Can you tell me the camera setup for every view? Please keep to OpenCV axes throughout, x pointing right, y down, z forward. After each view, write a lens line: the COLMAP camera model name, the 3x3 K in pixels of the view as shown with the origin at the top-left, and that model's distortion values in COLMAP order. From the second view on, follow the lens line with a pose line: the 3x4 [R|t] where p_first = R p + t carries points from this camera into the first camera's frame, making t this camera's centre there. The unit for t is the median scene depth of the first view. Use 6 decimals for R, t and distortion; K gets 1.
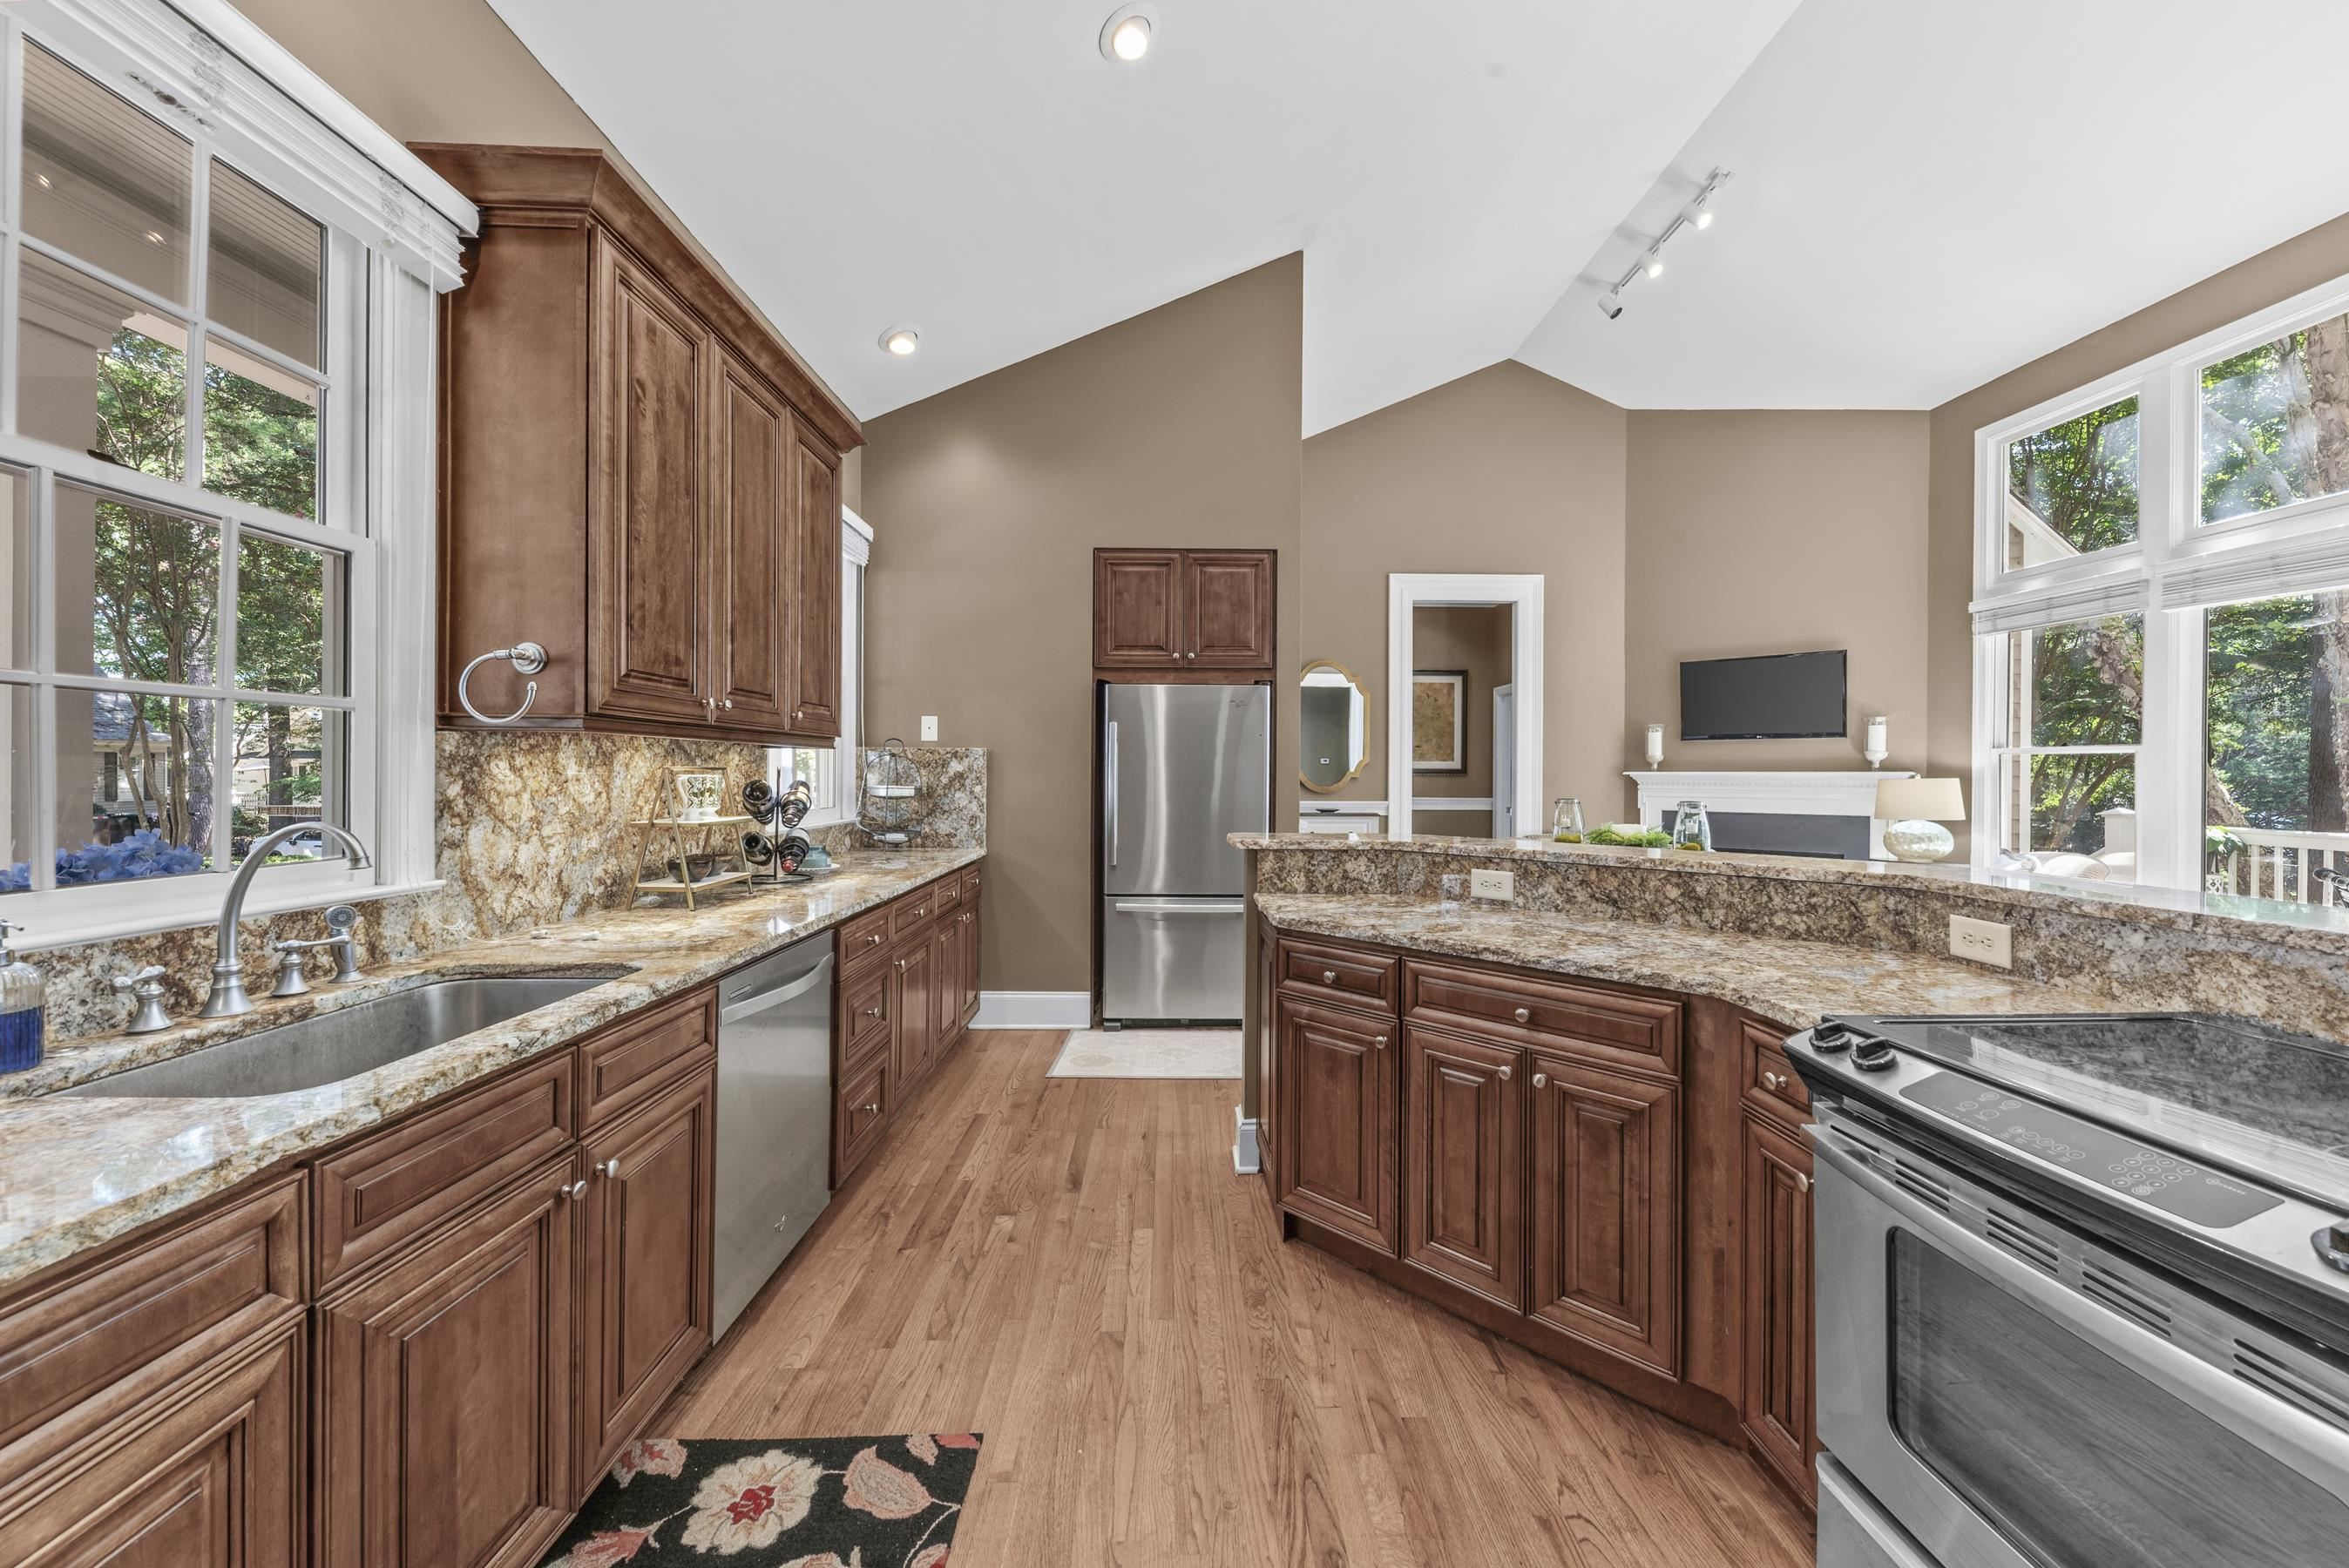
lens RADIAL K [[824.6, 0, 1188.4], [0, 824.6, 776.3], [0, 0, 1]] dist [0.001348, 0.000031]
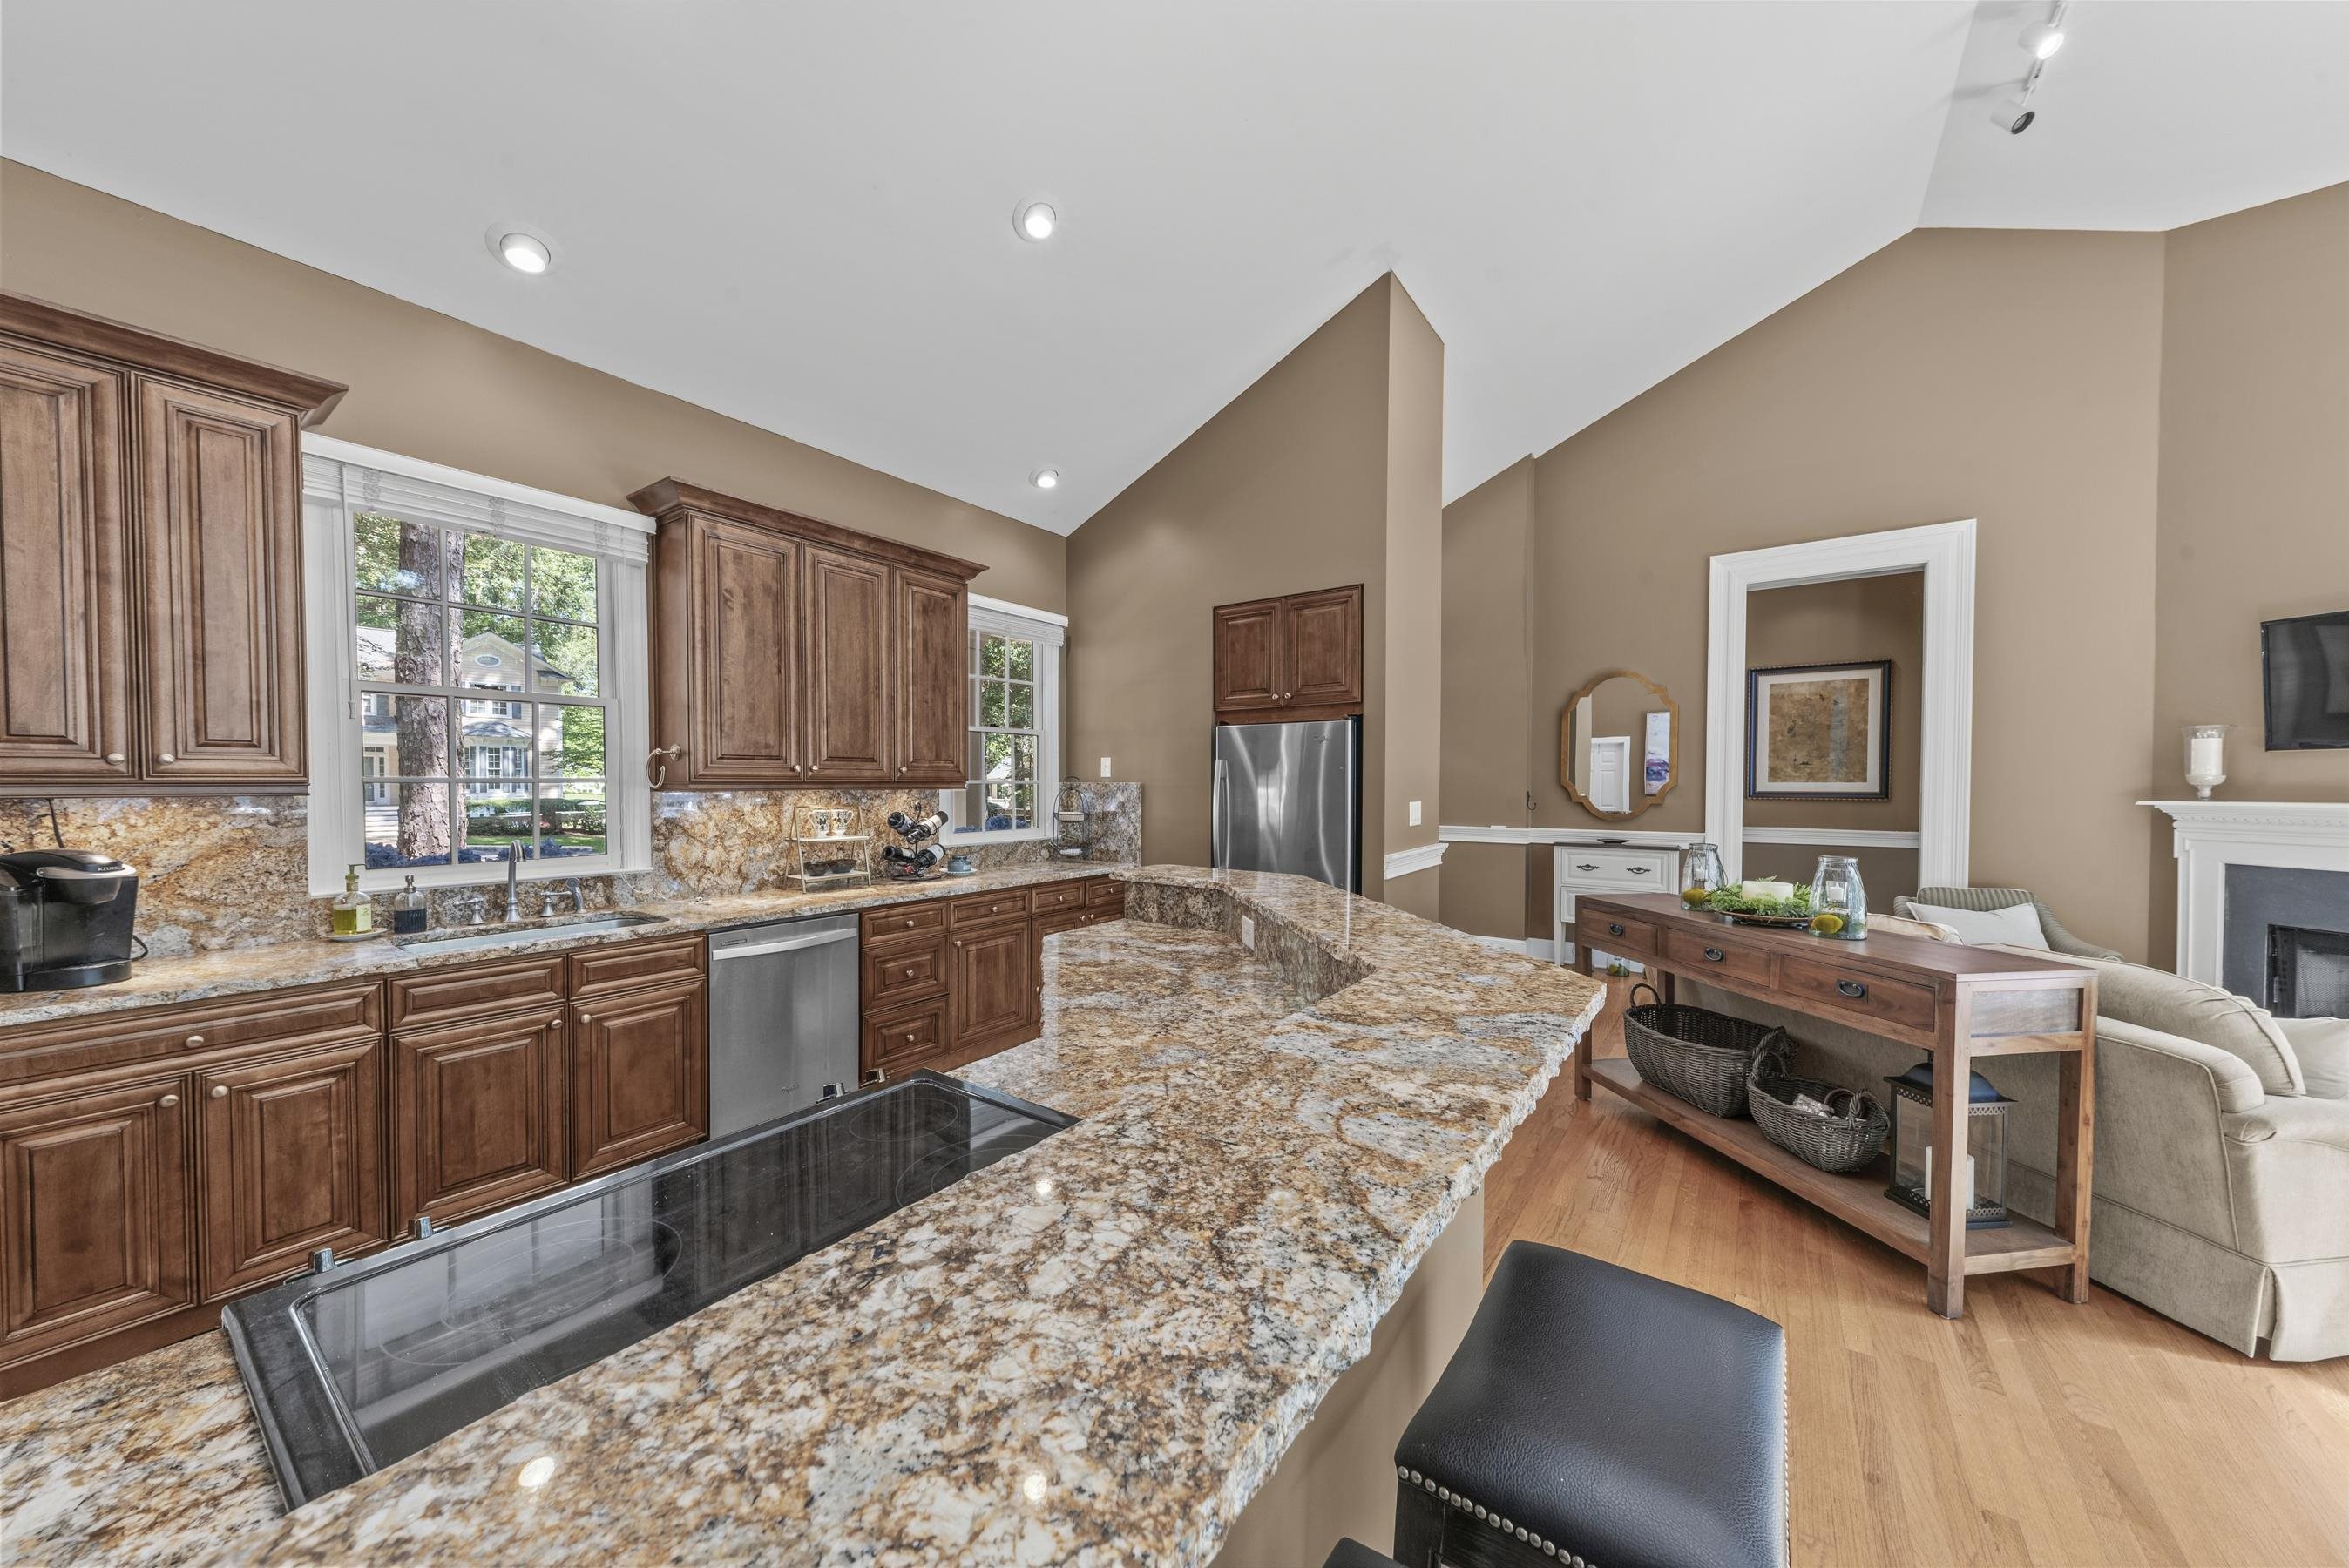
lens RADIAL K [[769.2, 0, 1174.6], [0, 769.2, 795.4], [0, 0, 1]] dist [0.008847, 0.000009]
pose [[0.804913, 0.005579, -0.593367, 0.778933], [-0.000436, 0.999961, 0.008811, -0.040698], [0.593393, -0.006833, 0.804884, 0.173631]]
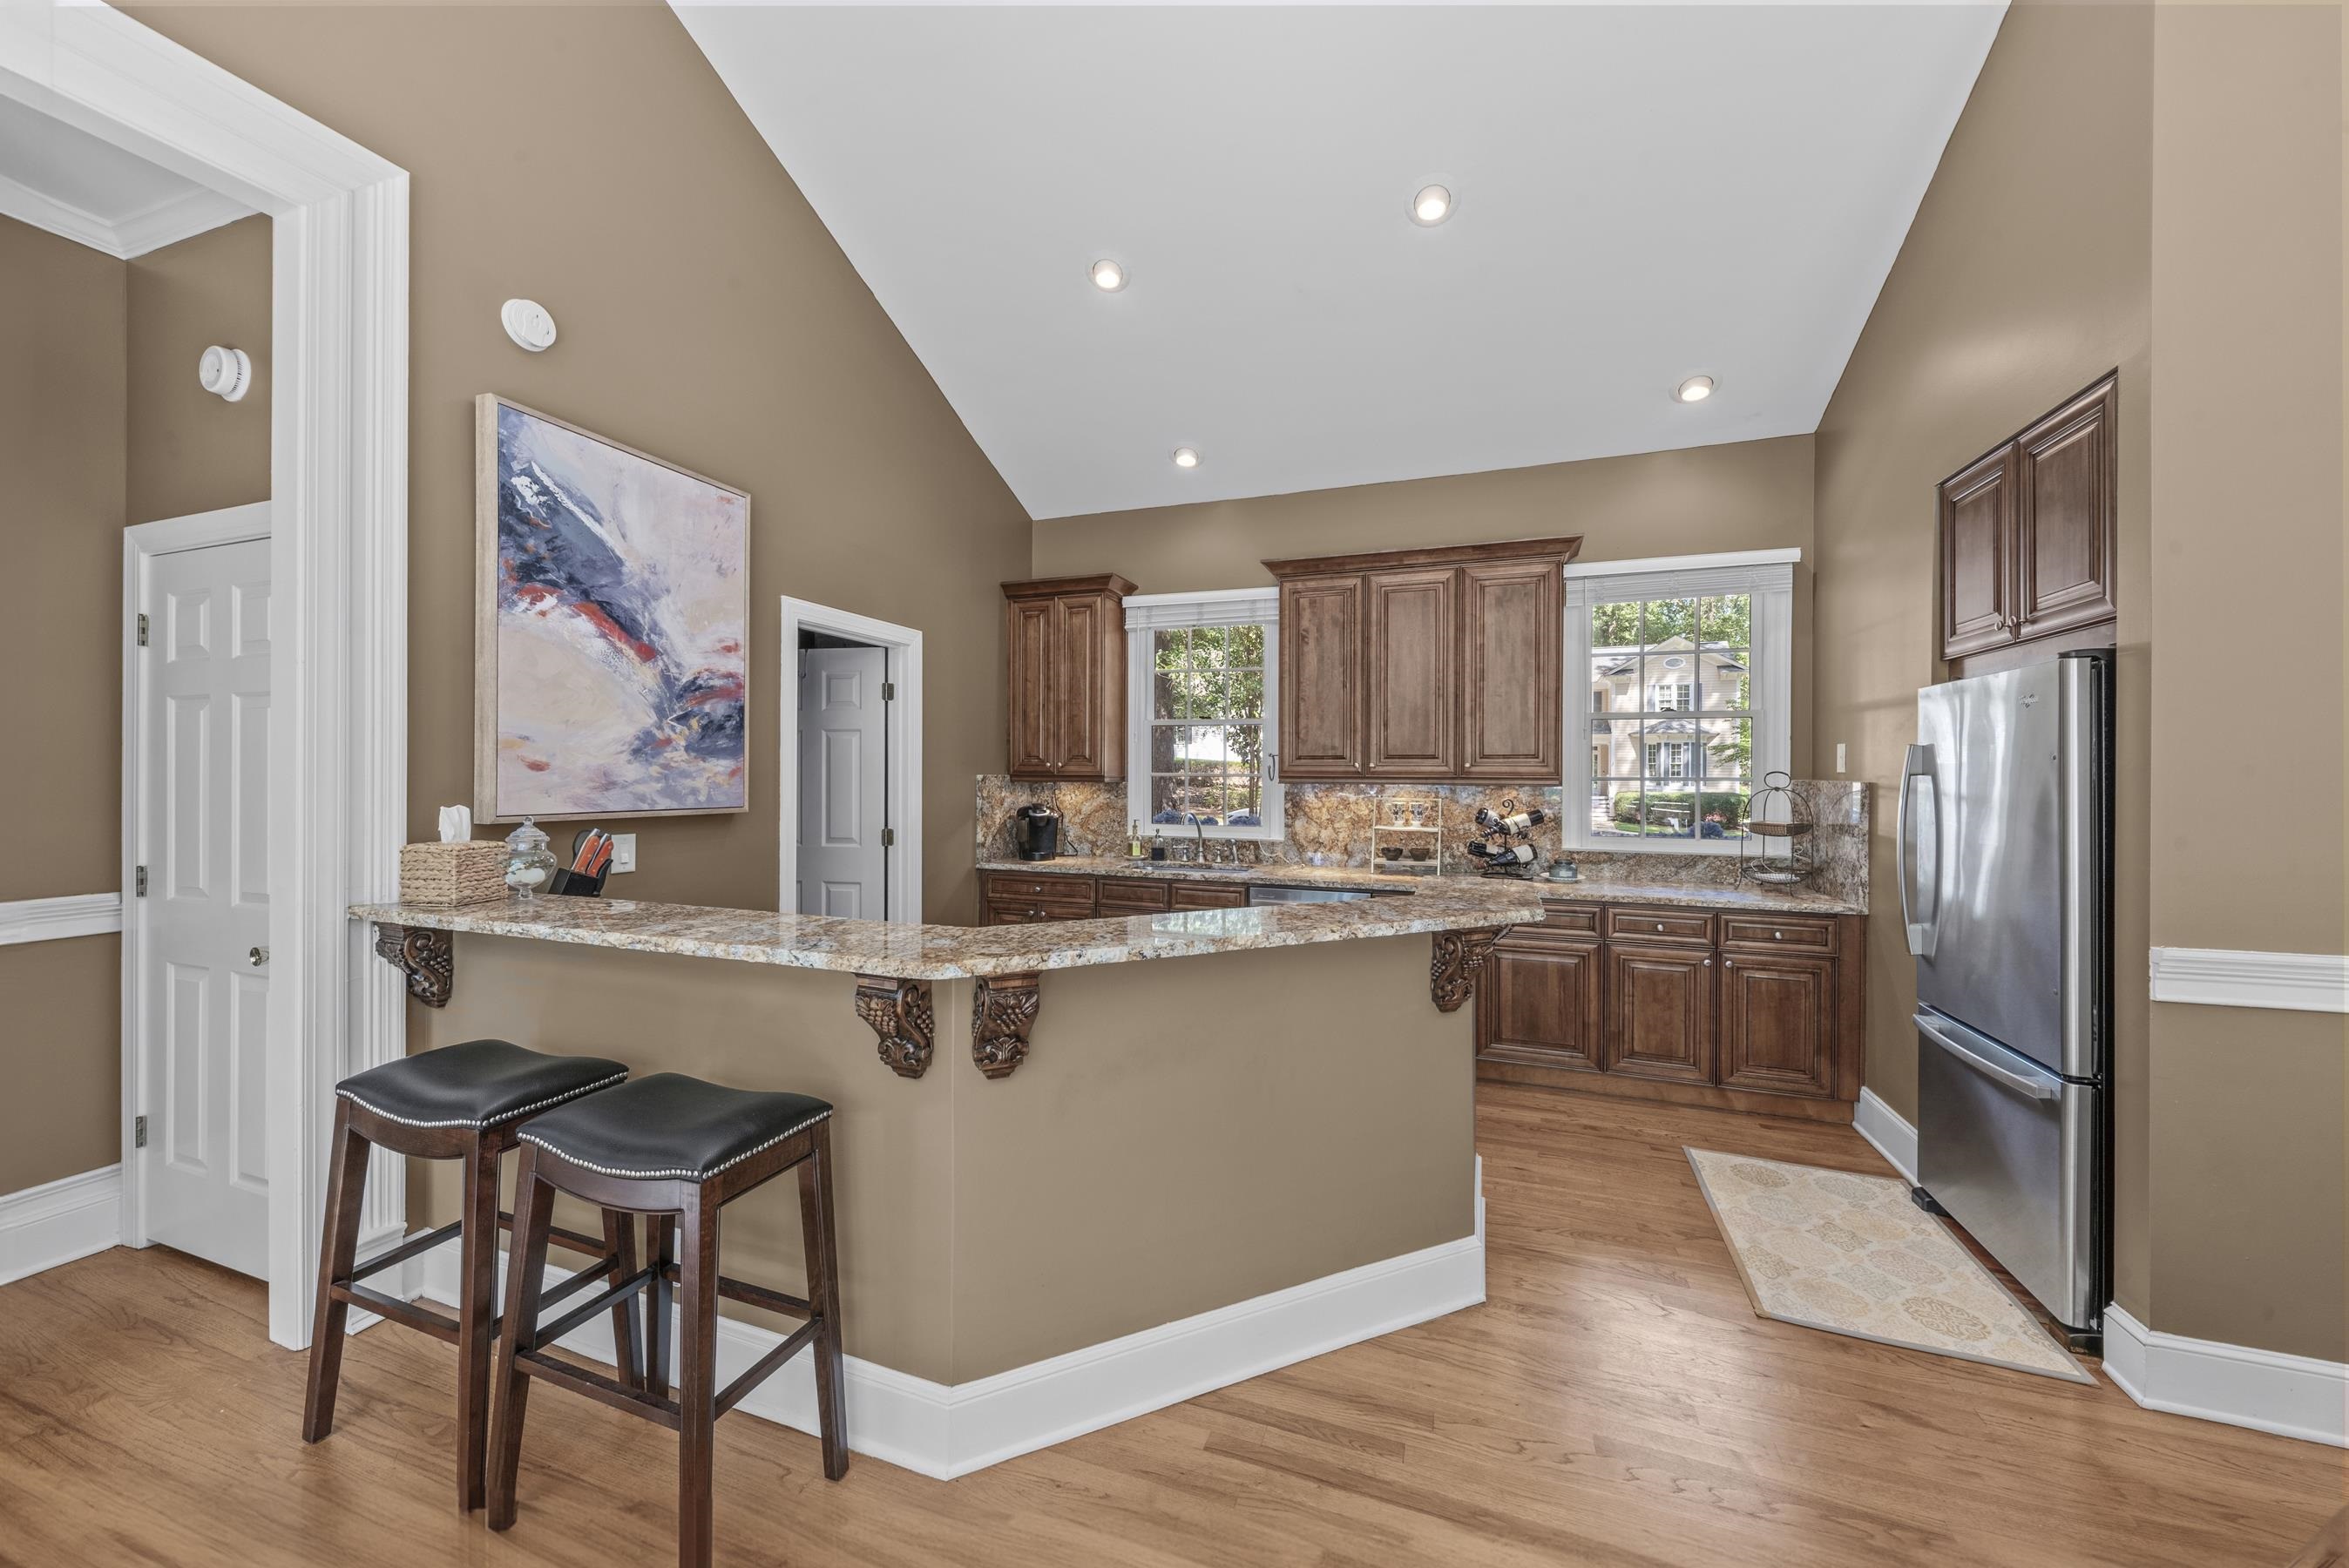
lens RADIAL K [[845.2, 0, 1180.5], [0, 845.2, 770.6], [0, 0, 1]] dist [-0.000834, -0.000020]
pose [[-0.320286, -0.008185, -0.947285, 1.202140], [-0.013727, 0.999898, -0.003999, -0.053048], [0.947221, 0.011722, -0.320366, 1.034161]]
